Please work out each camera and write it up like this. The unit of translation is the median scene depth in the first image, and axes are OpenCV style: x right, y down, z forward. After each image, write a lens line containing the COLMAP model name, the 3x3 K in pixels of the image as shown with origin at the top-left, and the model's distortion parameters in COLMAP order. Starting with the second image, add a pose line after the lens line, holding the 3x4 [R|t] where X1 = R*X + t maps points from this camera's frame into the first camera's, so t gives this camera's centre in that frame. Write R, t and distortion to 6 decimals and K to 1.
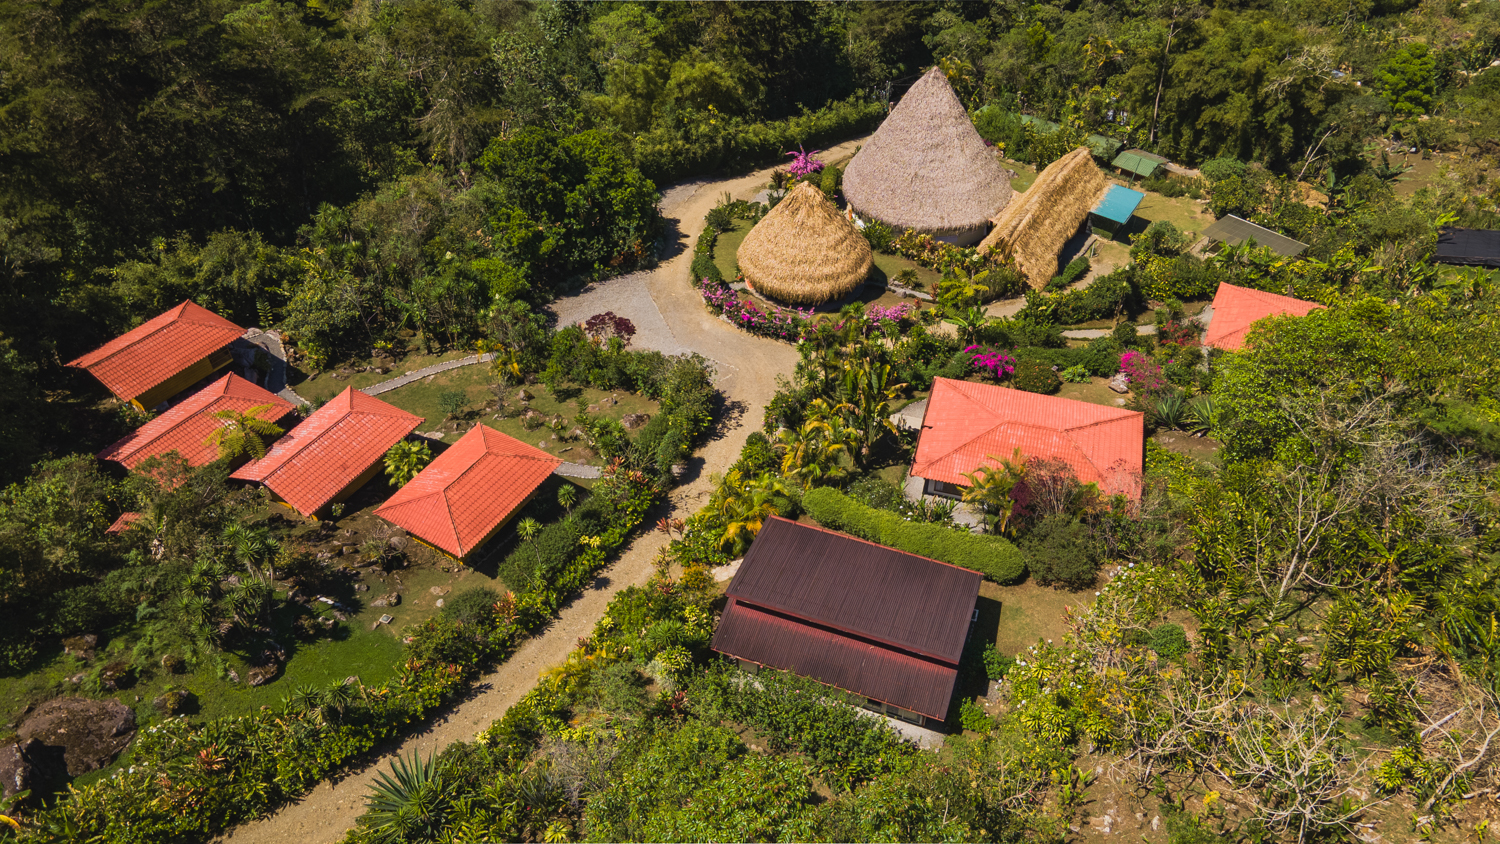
lens RADIAL K [[1054.9, 0, 750.0], [0, 1054.9, 422.0], [0, 0, 1]] dist [0.048056, 0.000537]
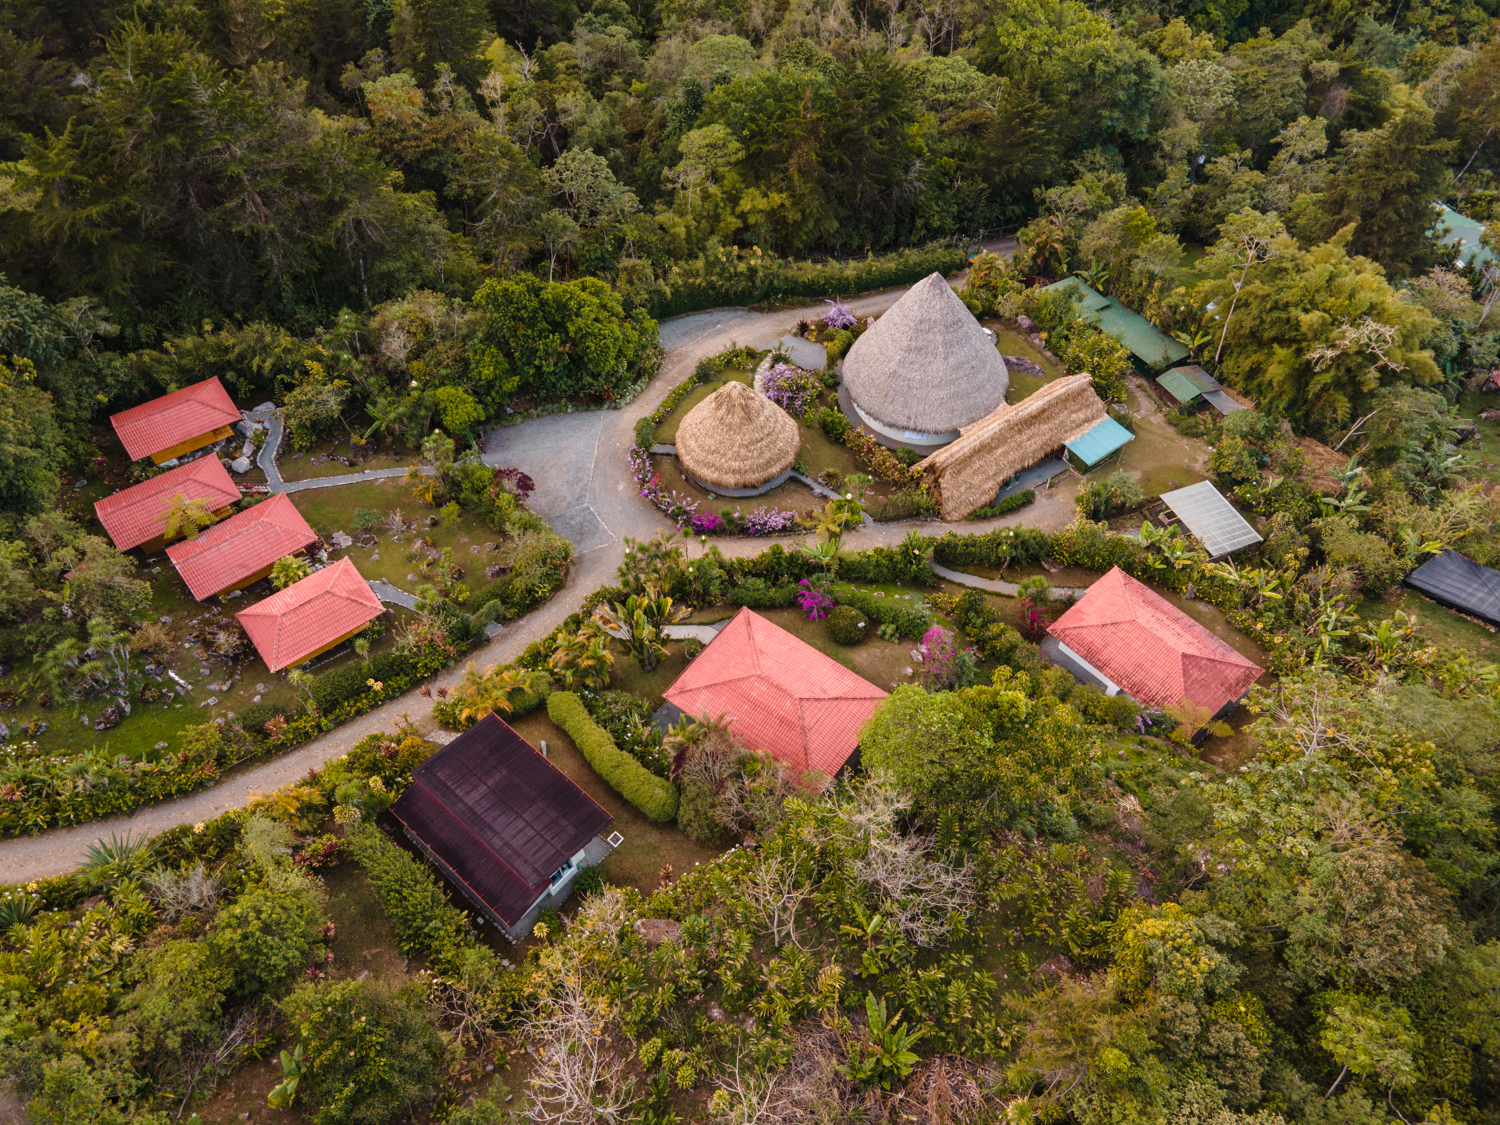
lens RADIAL K [[1061.1, 0, 750.0], [0, 1061.1, 562.5], [0, 0, 1]] dist [-0.001883, 0.086736]
pose [[0.938554, 0.271022, -0.213689, 0.394120], [-0.232492, 0.954075, 0.188917, -0.290981], [0.255076, -0.127628, 0.958461, -0.068807]]
